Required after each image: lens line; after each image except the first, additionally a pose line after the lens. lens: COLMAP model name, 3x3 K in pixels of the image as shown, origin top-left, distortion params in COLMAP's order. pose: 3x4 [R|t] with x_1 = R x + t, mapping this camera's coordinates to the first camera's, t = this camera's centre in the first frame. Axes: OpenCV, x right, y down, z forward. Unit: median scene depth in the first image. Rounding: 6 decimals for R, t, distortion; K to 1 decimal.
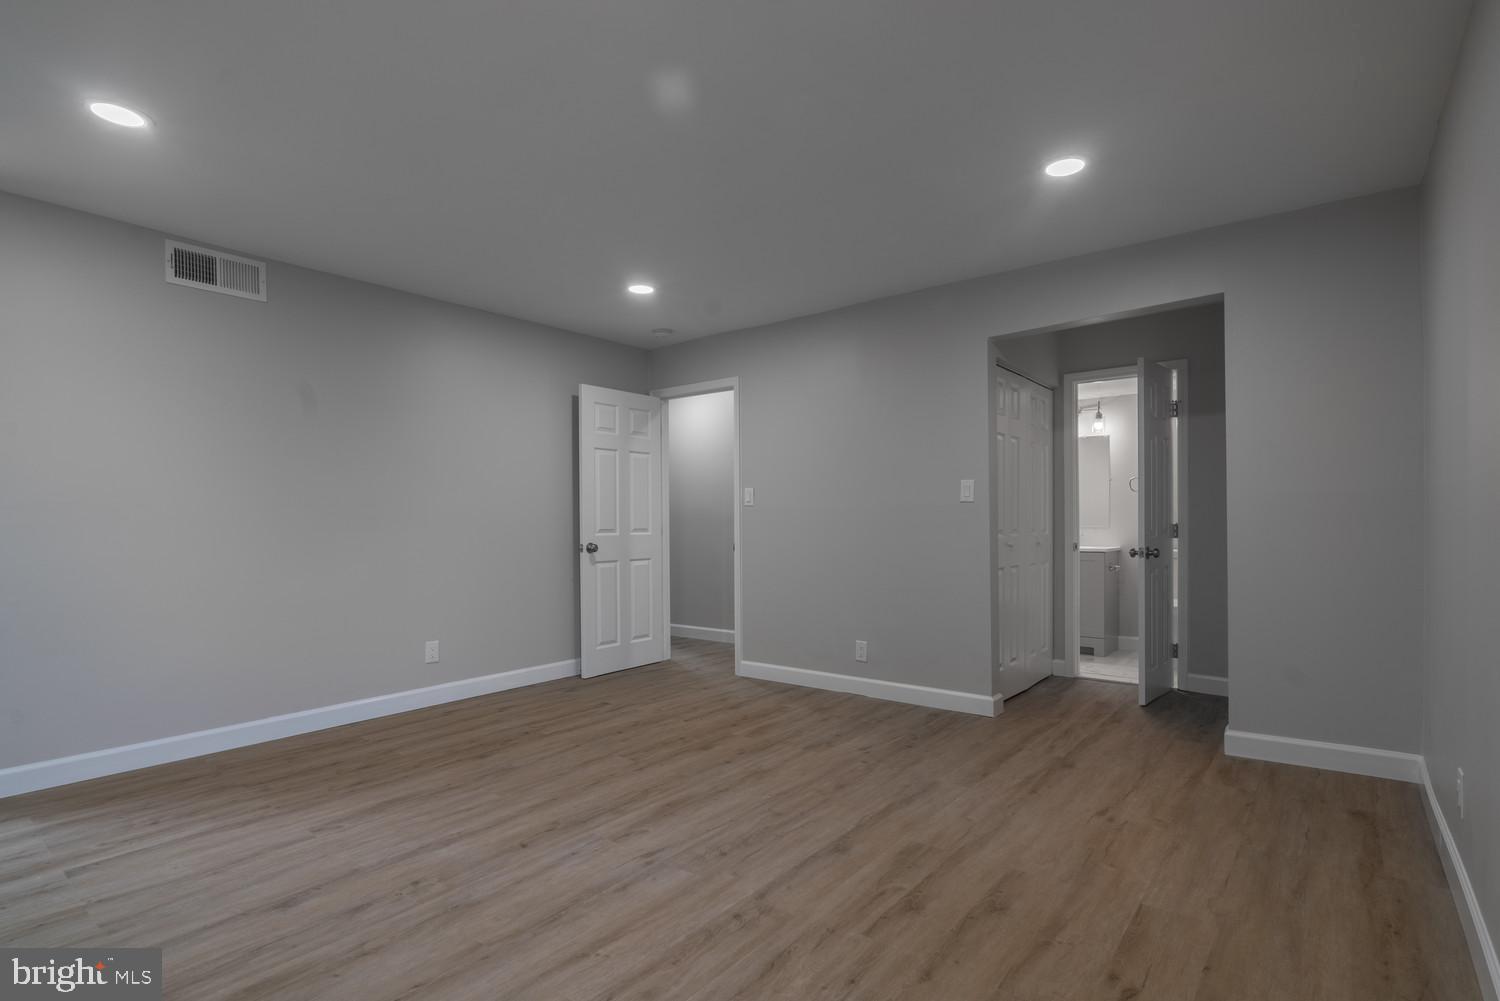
lens RADIAL K [[722.6, 0, 752.5], [0, 722.6, 506.9], [0, 0, 1]] dist [-0.001802, 0.002306]
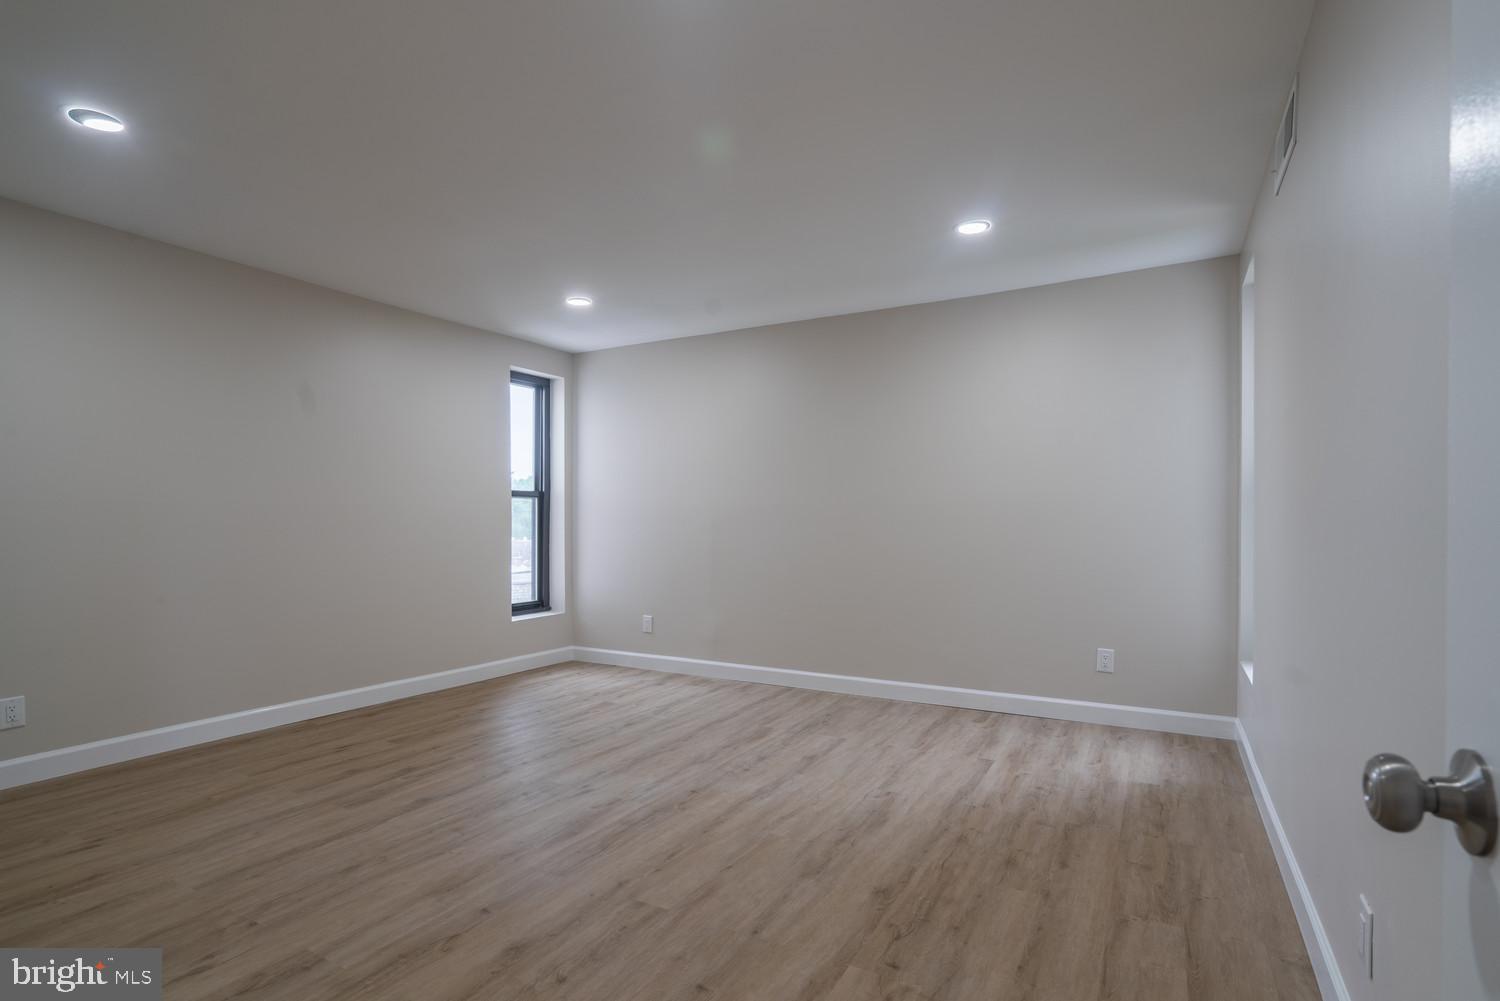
lens RADIAL K [[722.6, 0, 749.9], [0, 722.6, 508.8], [0, 0, 1]] dist [-0.001802, 0.002306]
pose [[-0.986806, 0.003379, -0.161872, -0.200042], [0.008928, 0.999397, -0.033562, 0.034533], [0.161661, -0.034564, -0.986241, 2.076926]]
